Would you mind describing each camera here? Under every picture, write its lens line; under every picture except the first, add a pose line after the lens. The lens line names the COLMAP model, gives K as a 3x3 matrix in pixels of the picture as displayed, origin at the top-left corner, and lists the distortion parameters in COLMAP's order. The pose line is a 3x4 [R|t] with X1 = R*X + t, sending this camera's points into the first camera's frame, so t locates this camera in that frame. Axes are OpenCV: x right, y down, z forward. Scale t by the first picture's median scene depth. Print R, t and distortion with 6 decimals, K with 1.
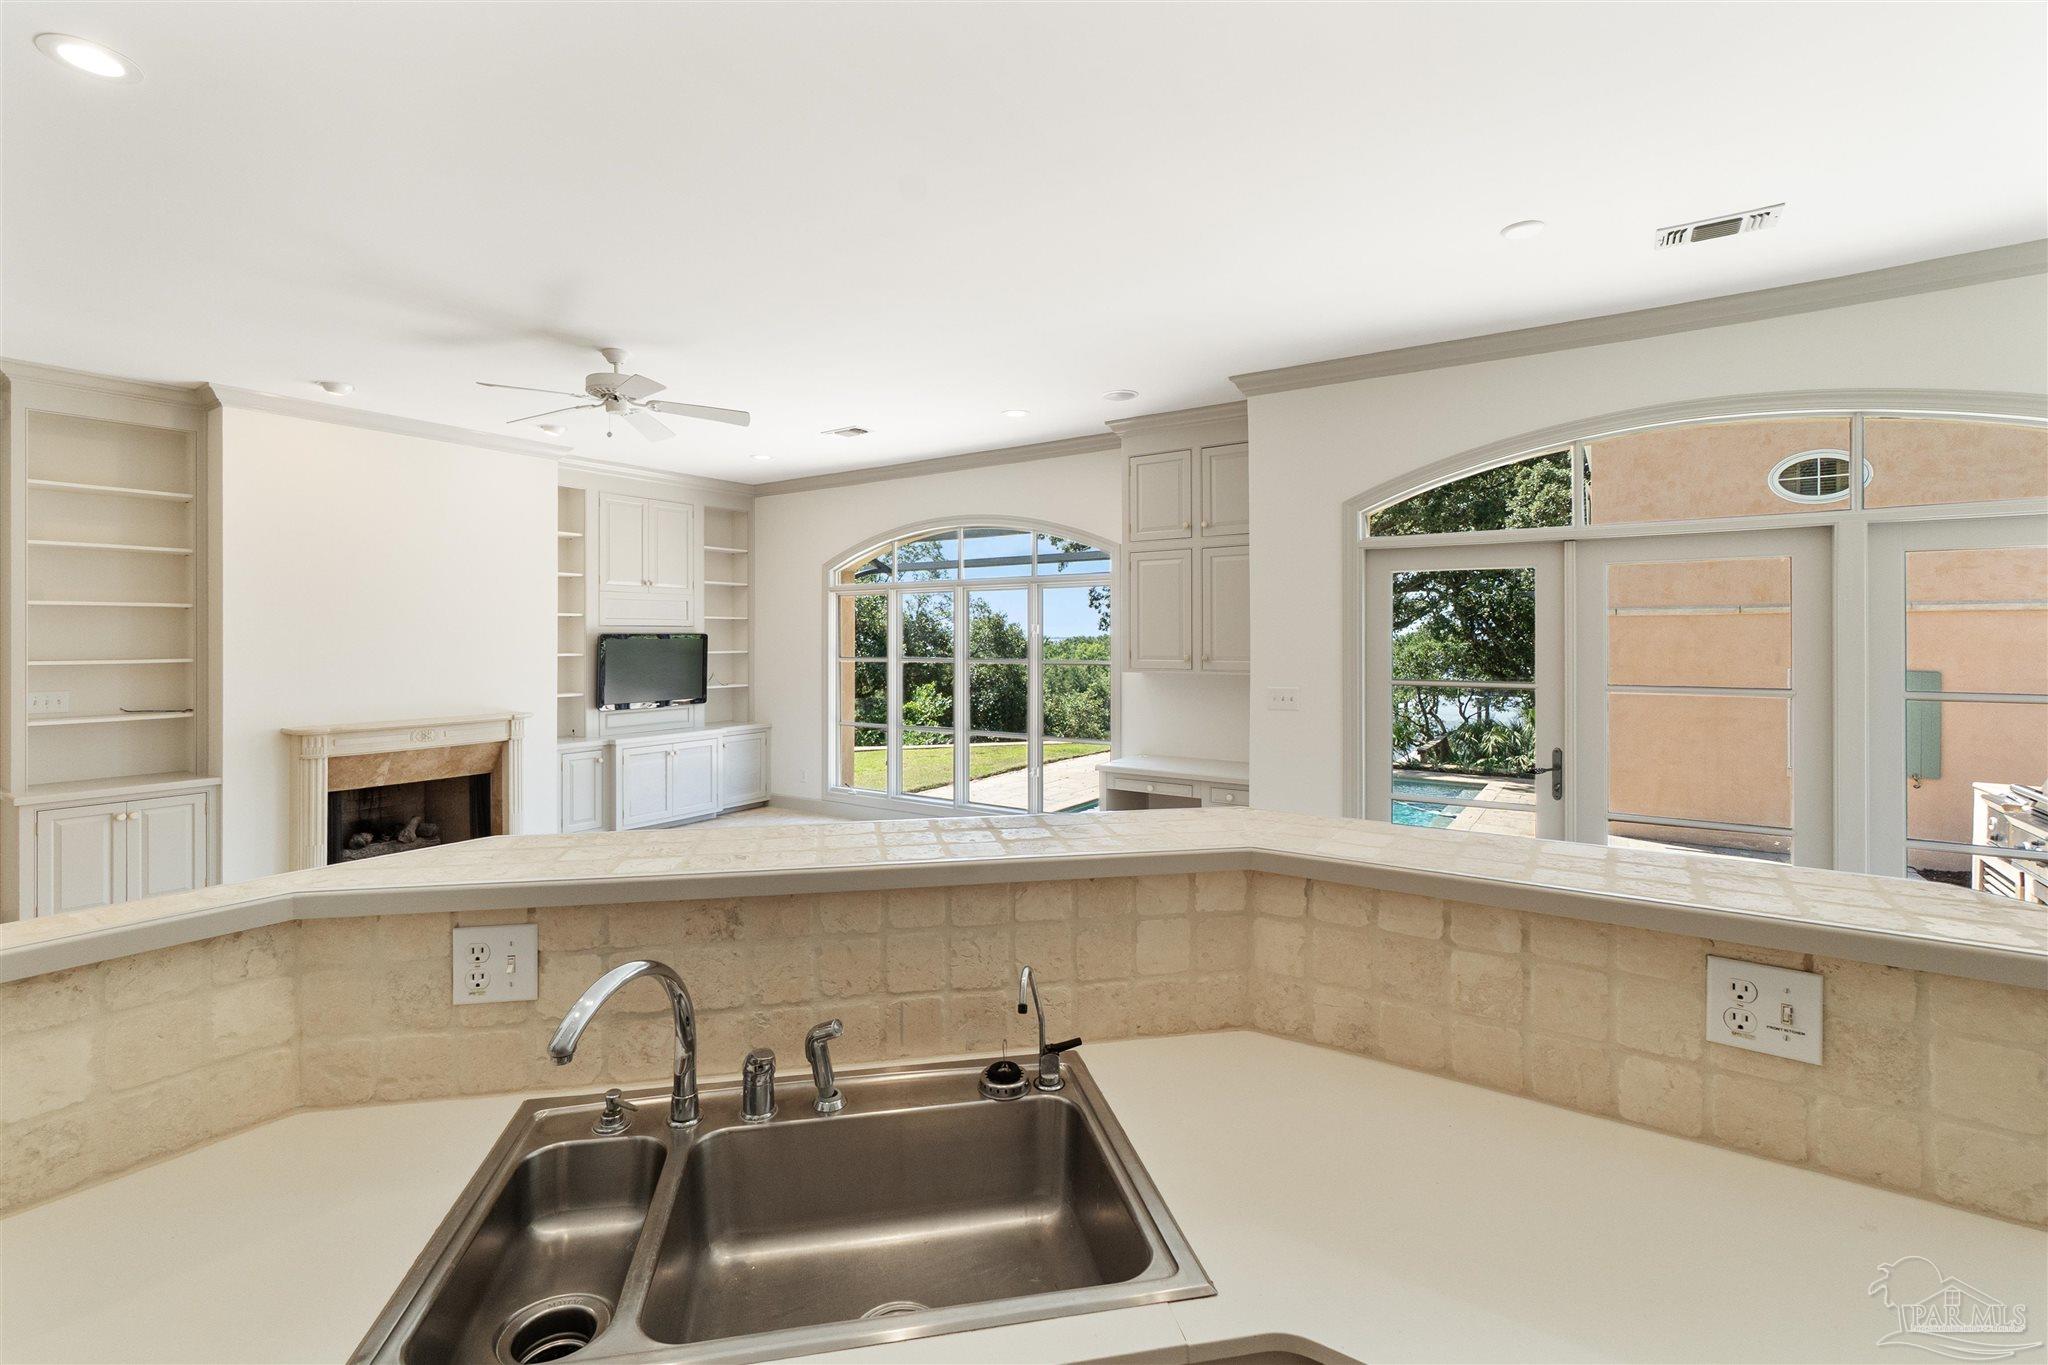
lens RADIAL K [[902.3, 0, 1006.3], [0, 902.3, 639.8], [0, 0, 1]] dist [-0.007100, 0.002753]
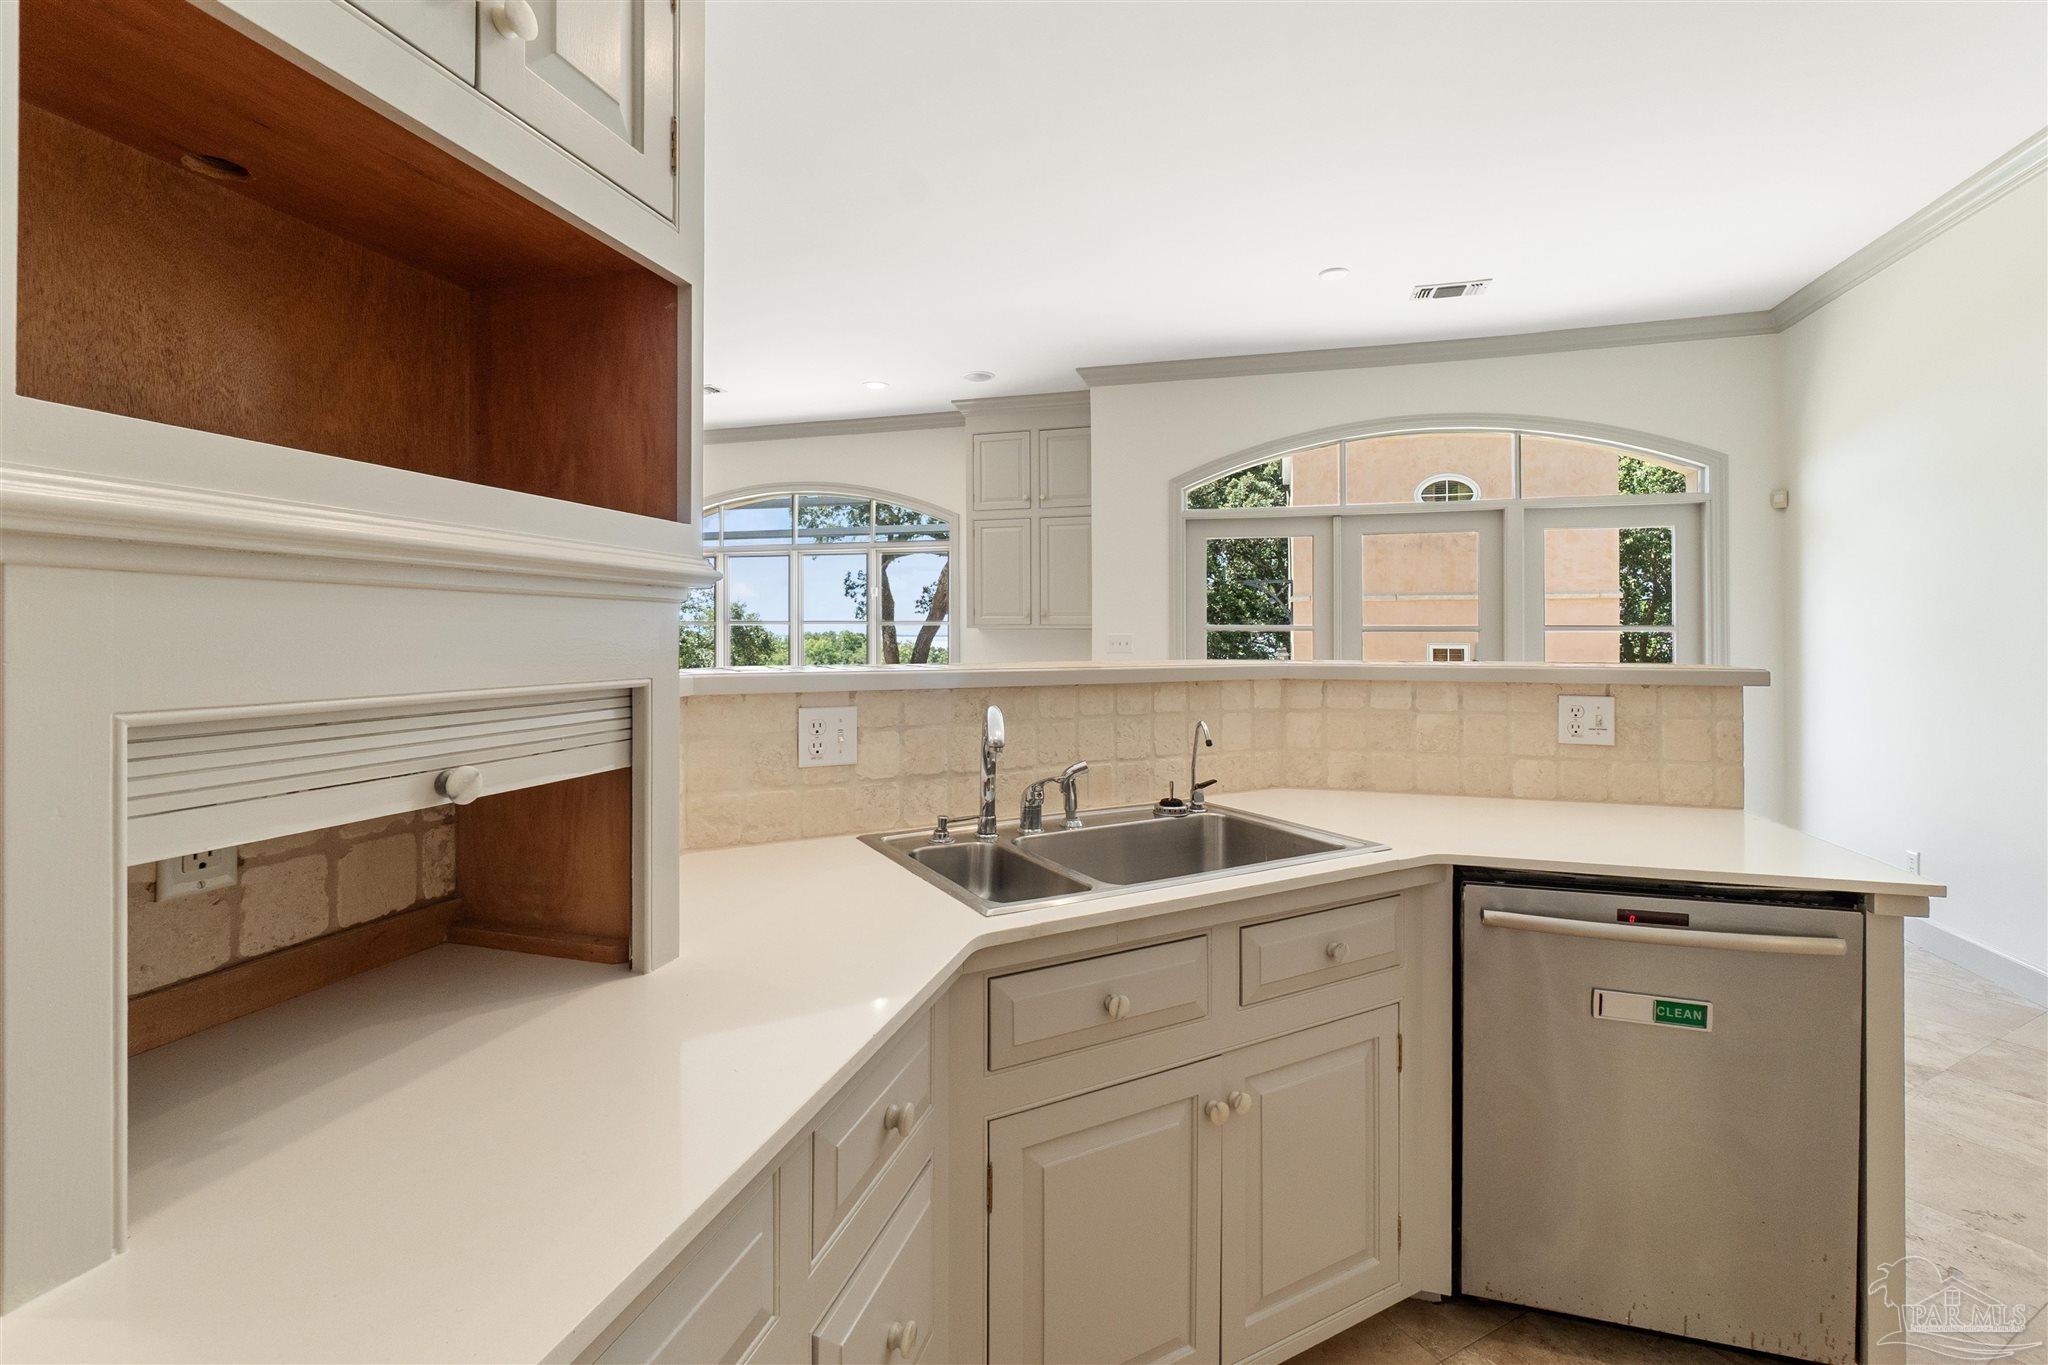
lens RADIAL K [[902.3, 0, 1016.3], [0, 902.3, 636.9], [0, 0, 1]] dist [-0.007100, 0.002753]
pose [[0.951059, 0.002714, 0.308997, -0.186537], [-0.002532, 0.999996, -0.000989, 0.056803], [-0.308998, 0.000159, 0.951063, -0.085197]]
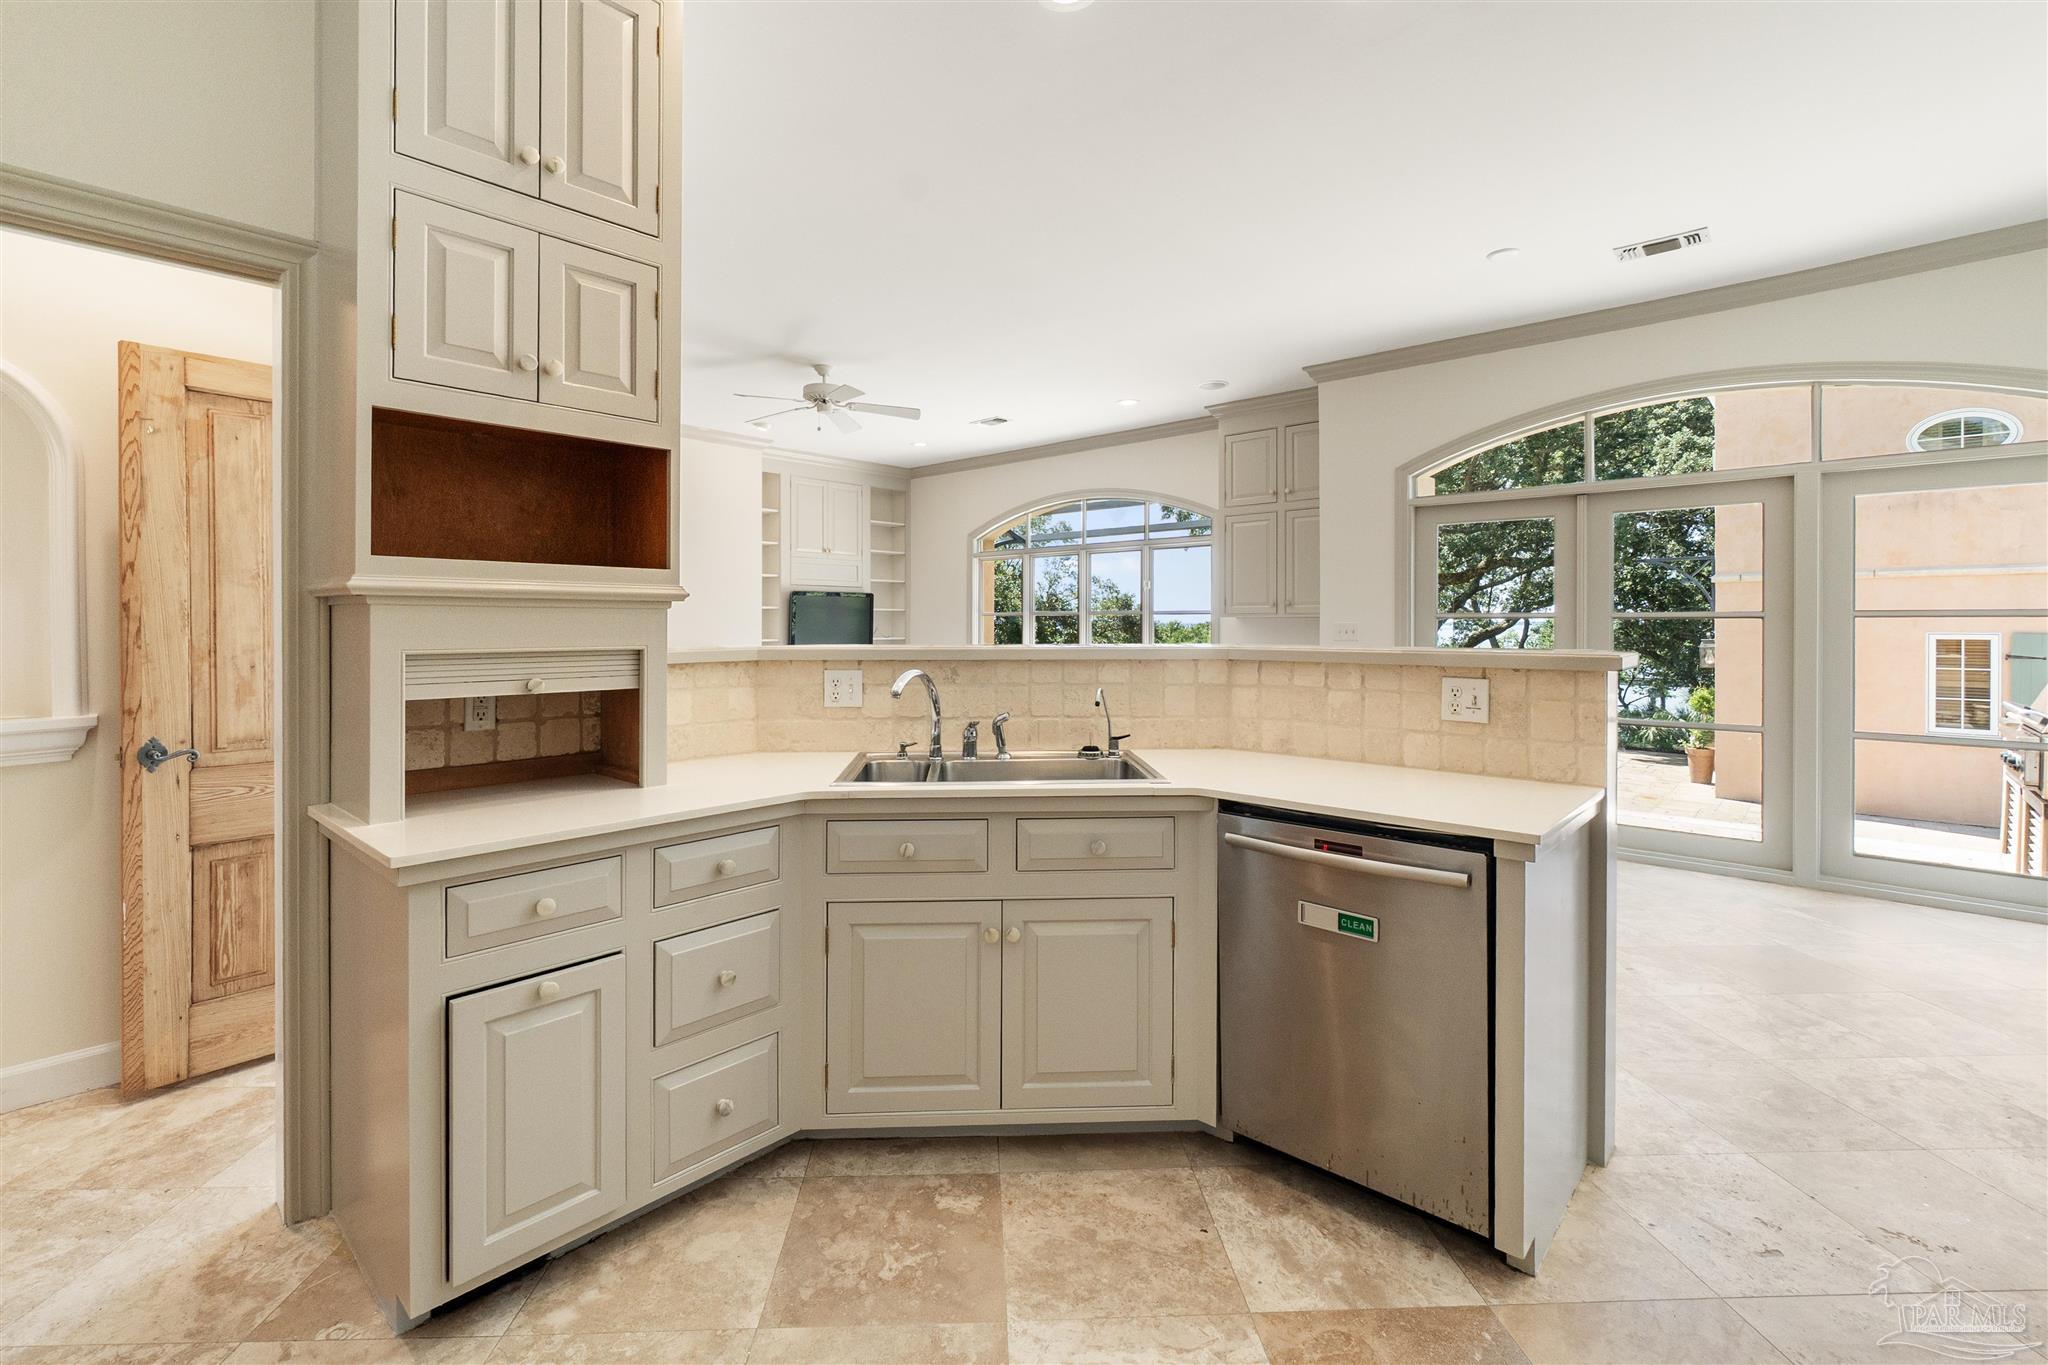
lens RADIAL K [[902.3, 0, 1012.4], [0, 902.3, 633.6], [0, 0, 1]] dist [-0.007100, 0.002753]
pose [[0.990590, 0.002440, -0.136839, 0.026190], [-0.001166, 0.999955, 0.009394, 0.056229], [0.136856, -0.009146, 0.990549, -0.260328]]
